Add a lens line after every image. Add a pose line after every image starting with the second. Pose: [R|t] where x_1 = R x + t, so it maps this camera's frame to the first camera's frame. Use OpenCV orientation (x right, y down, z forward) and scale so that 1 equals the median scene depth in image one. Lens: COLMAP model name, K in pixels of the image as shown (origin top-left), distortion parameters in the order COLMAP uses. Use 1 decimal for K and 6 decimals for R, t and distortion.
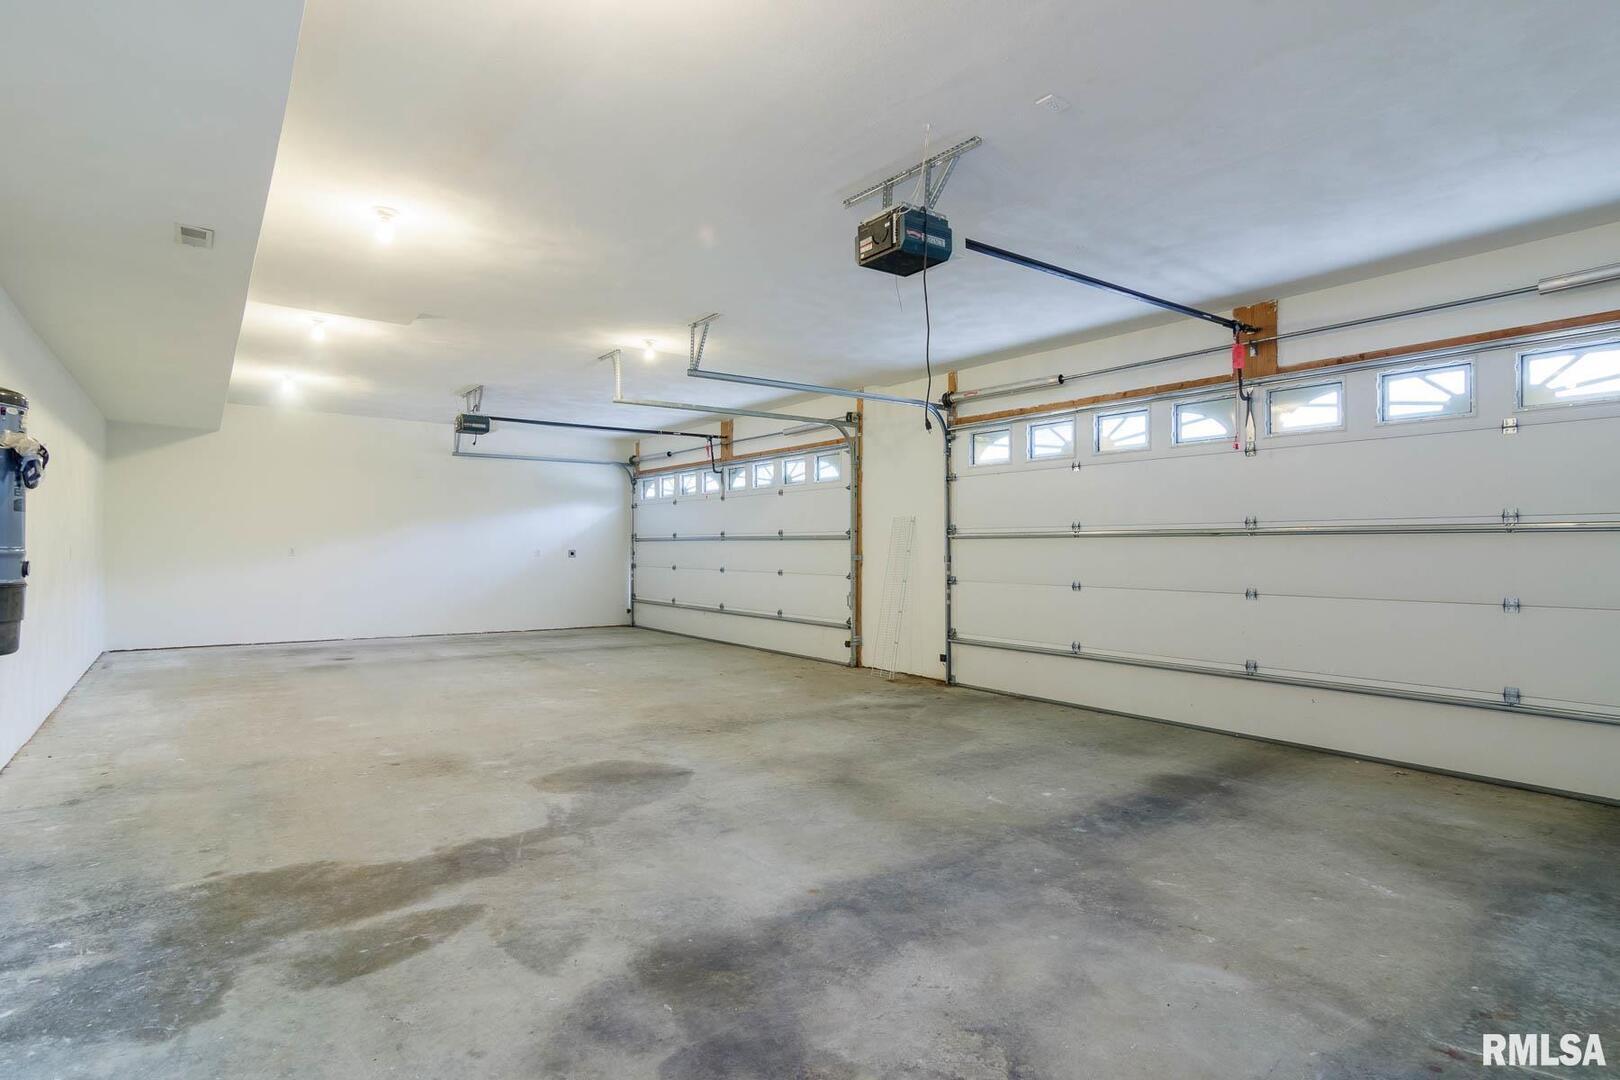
lens RADIAL K [[826.6, 0, 793.1], [0, 826.6, 564.7], [0, 0, 1]] dist [-0.000597, 0.001303]
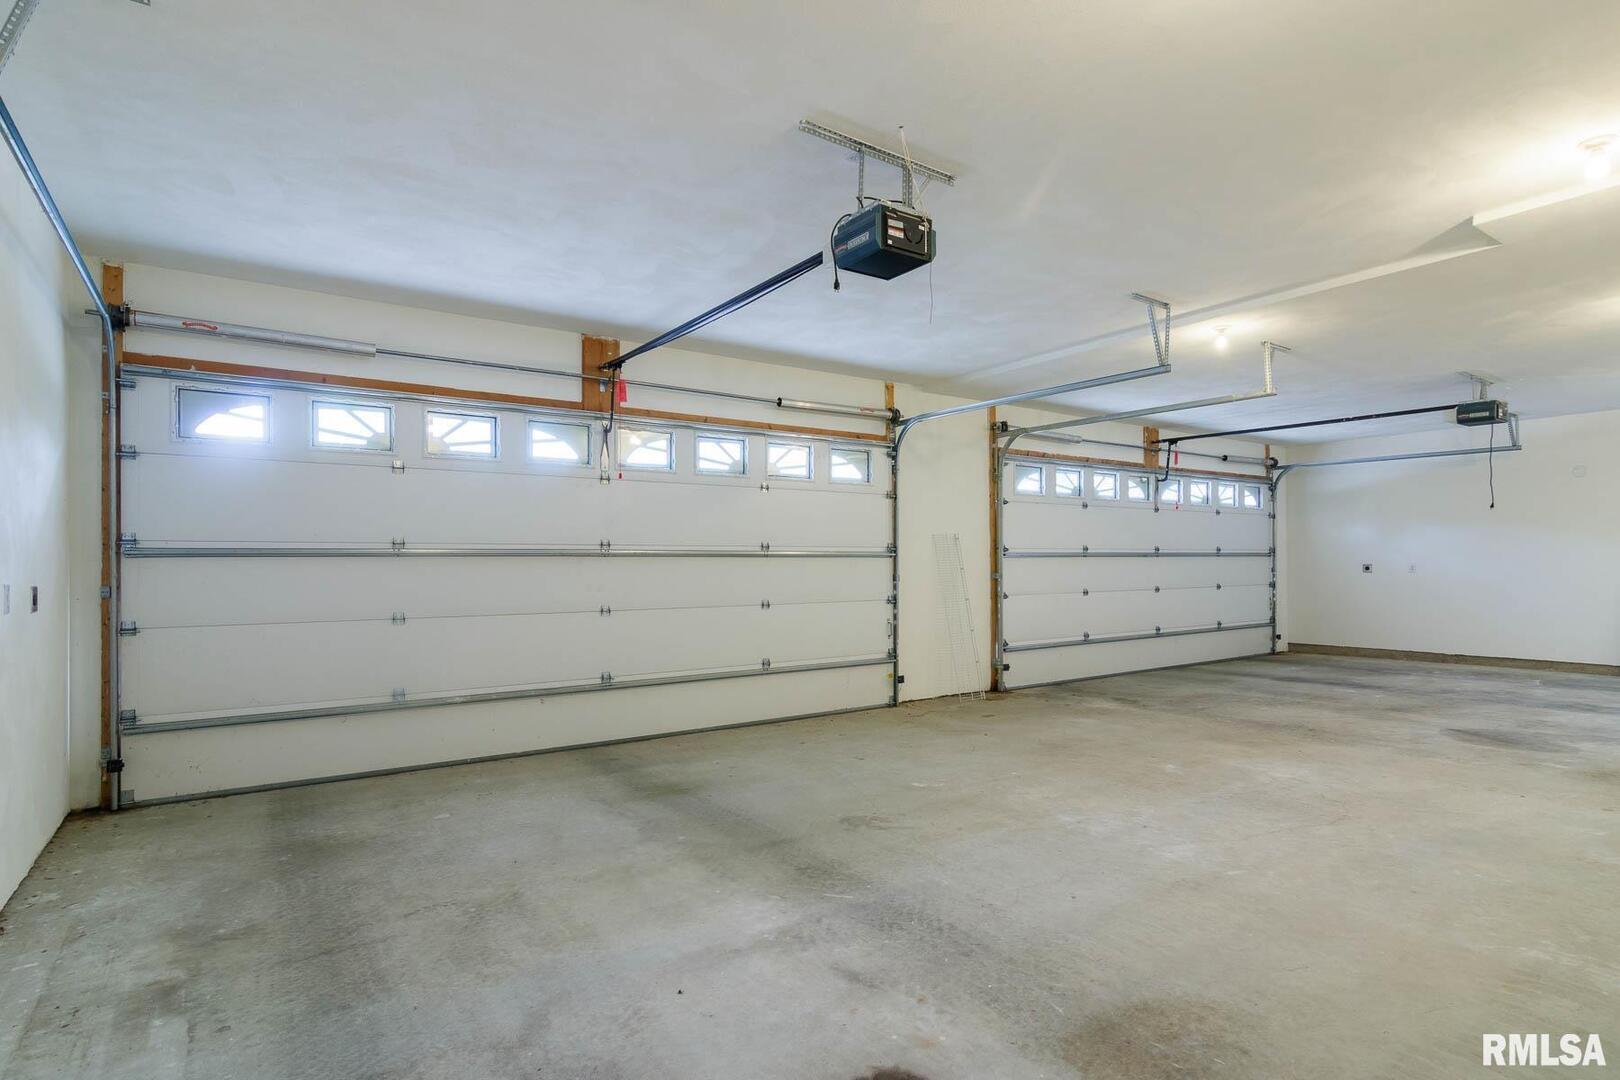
lens RADIAL K [[826.6, 0, 793.1], [0, 826.6, 564.7], [0, 0, 1]] dist [-0.000597, 0.001303]
pose [[0.035479, 0.000543, 0.999370, -0.709894], [0.029397, 0.999567, -0.001587, -0.021597], [-0.998938, 0.029435, 0.035448, 0.969804]]
